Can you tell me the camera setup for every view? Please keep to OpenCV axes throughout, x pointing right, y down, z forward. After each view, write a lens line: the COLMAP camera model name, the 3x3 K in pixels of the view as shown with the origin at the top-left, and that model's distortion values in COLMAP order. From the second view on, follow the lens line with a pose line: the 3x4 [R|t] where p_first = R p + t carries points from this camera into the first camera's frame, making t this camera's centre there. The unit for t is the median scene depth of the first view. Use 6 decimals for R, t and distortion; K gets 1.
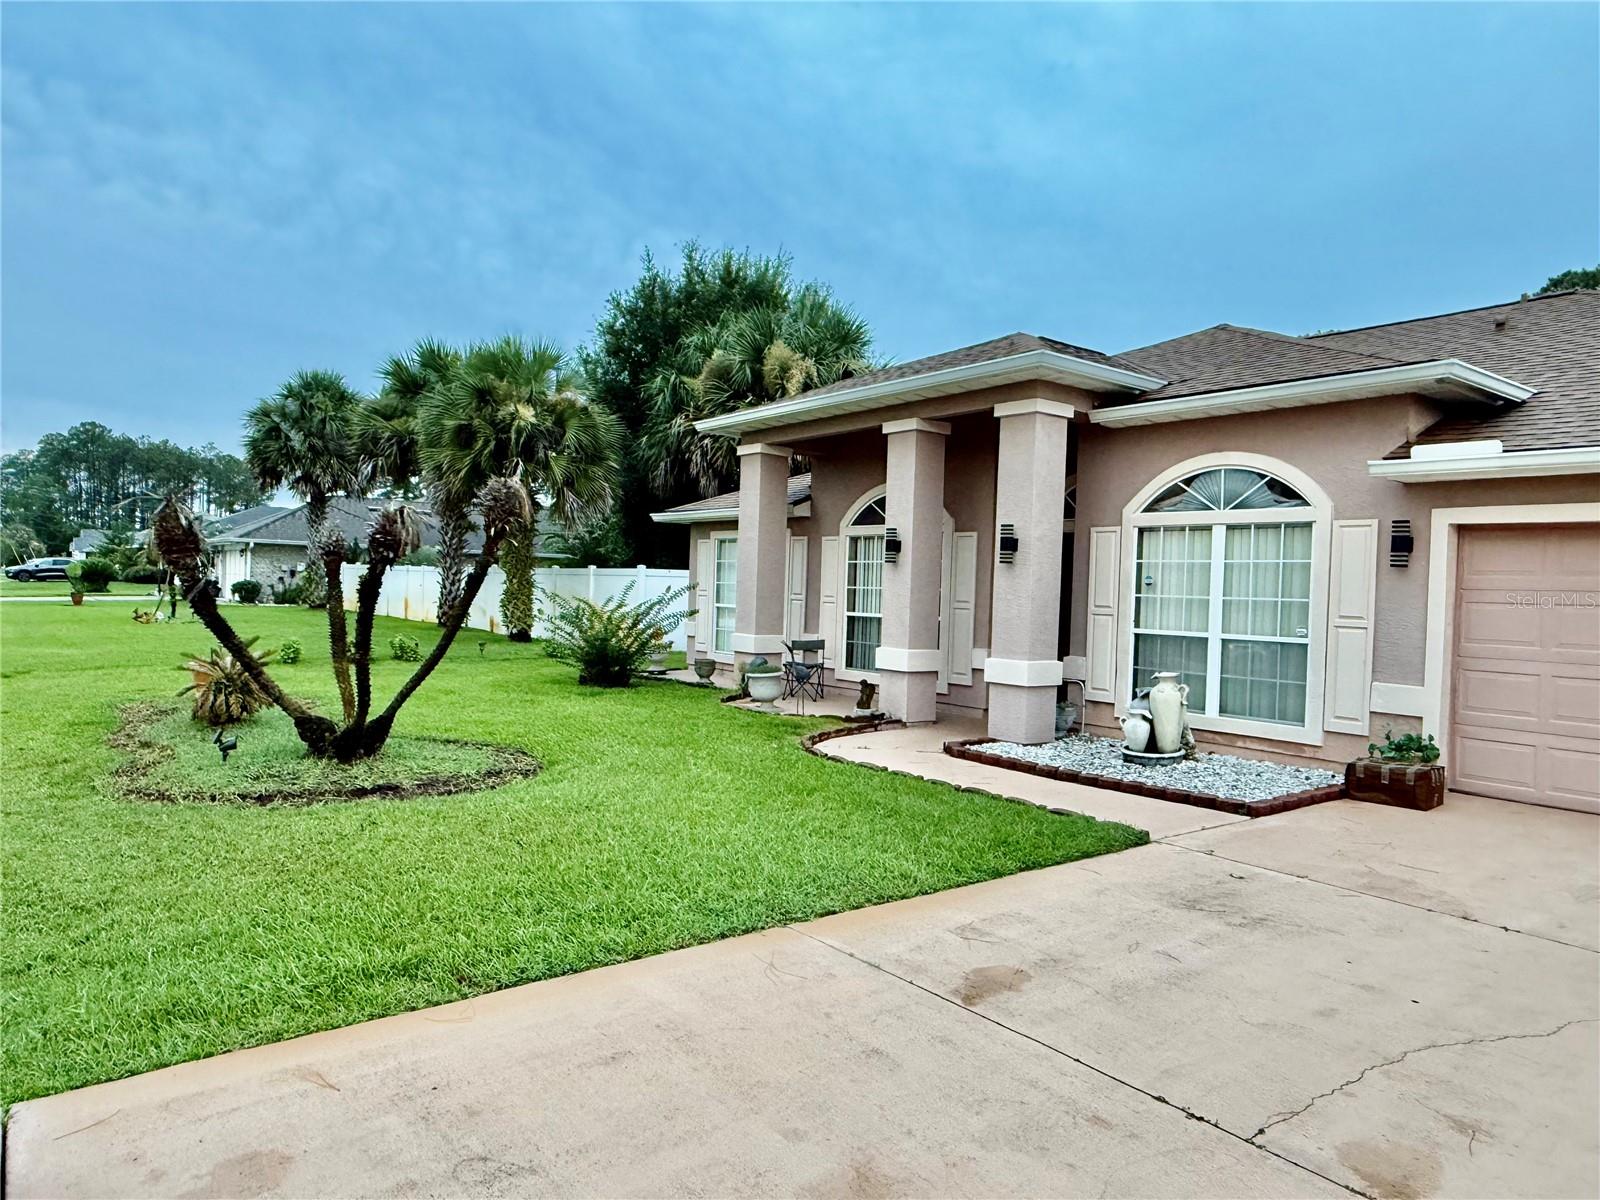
lens RADIAL K [[1036.8, 0, 800.0], [0, 1036.8, 600.0], [0, 0, 1]] dist [0.004690, 0.001799]
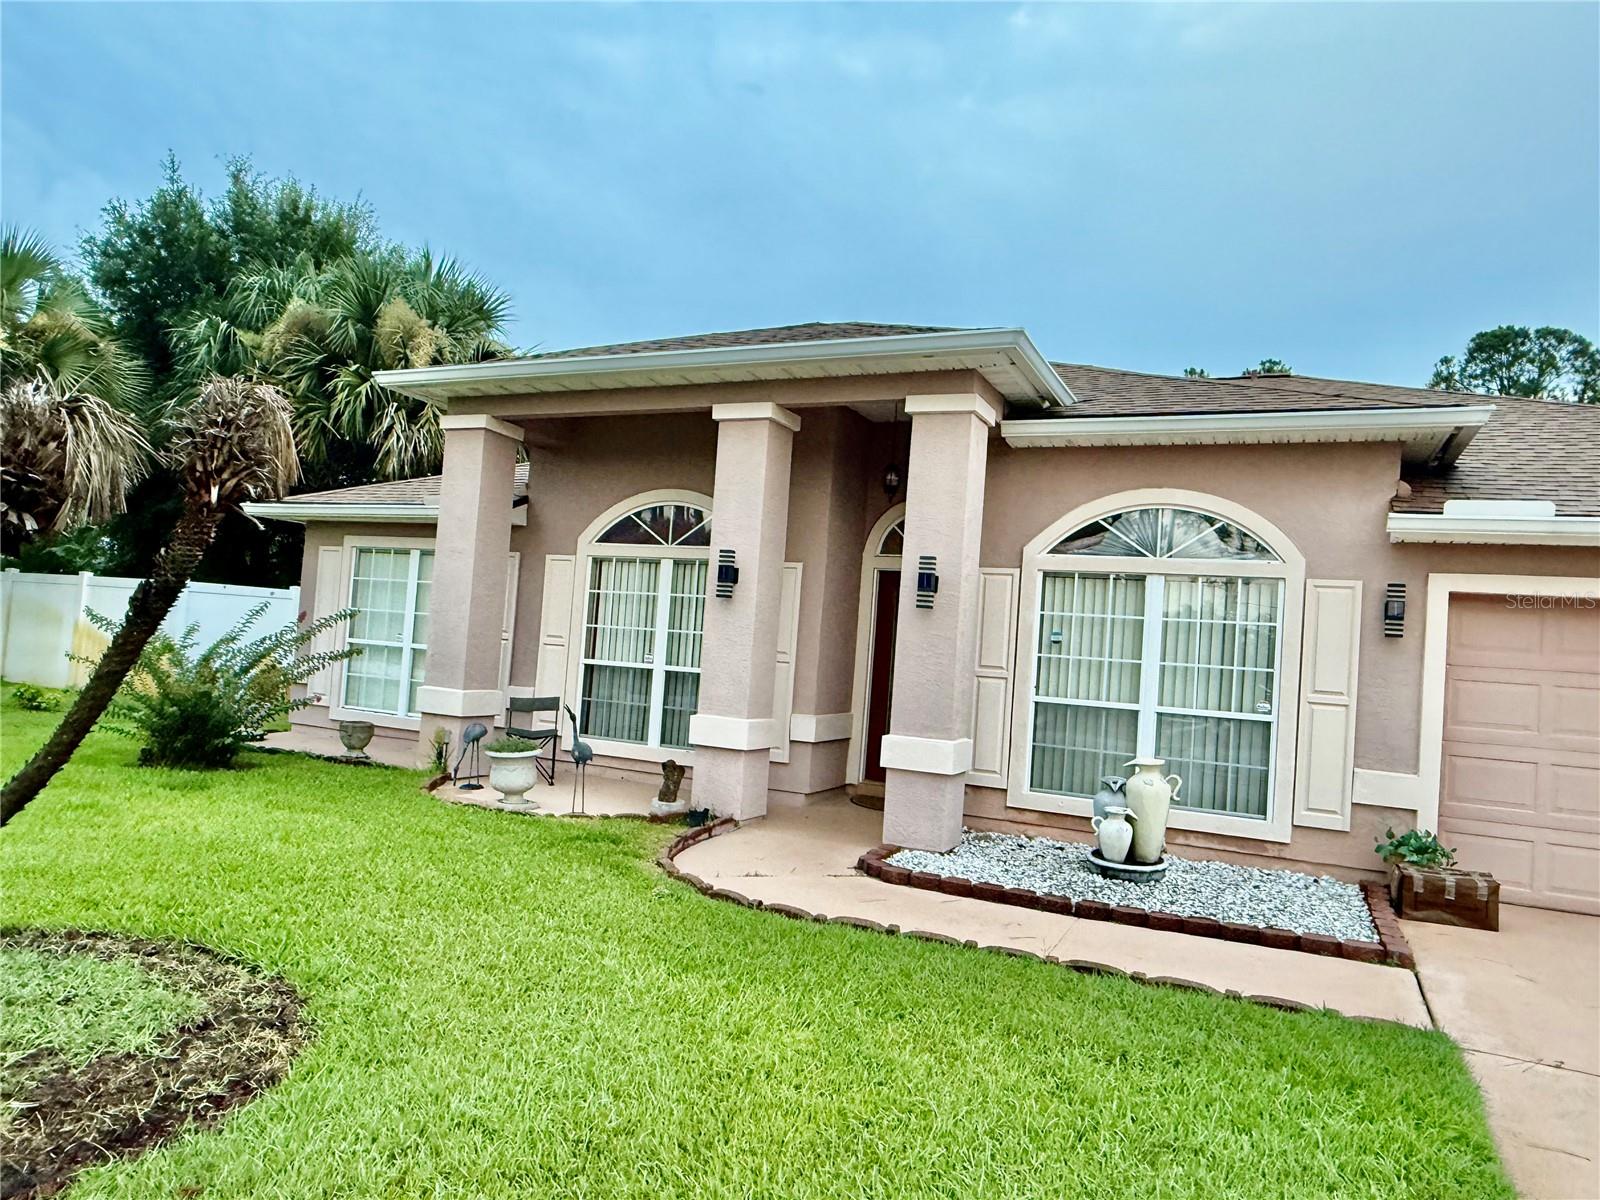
lens RADIAL K [[1036.8, 0, 800.0], [0, 1036.8, 600.0], [0, 0, 1]] dist [0.004690, 0.001799]
pose [[0.884844, 0.050874, 0.463101, -0.199552], [-0.036099, 0.998518, -0.040717, -0.006963], [-0.464486, 0.019311, 0.885370, 0.338705]]
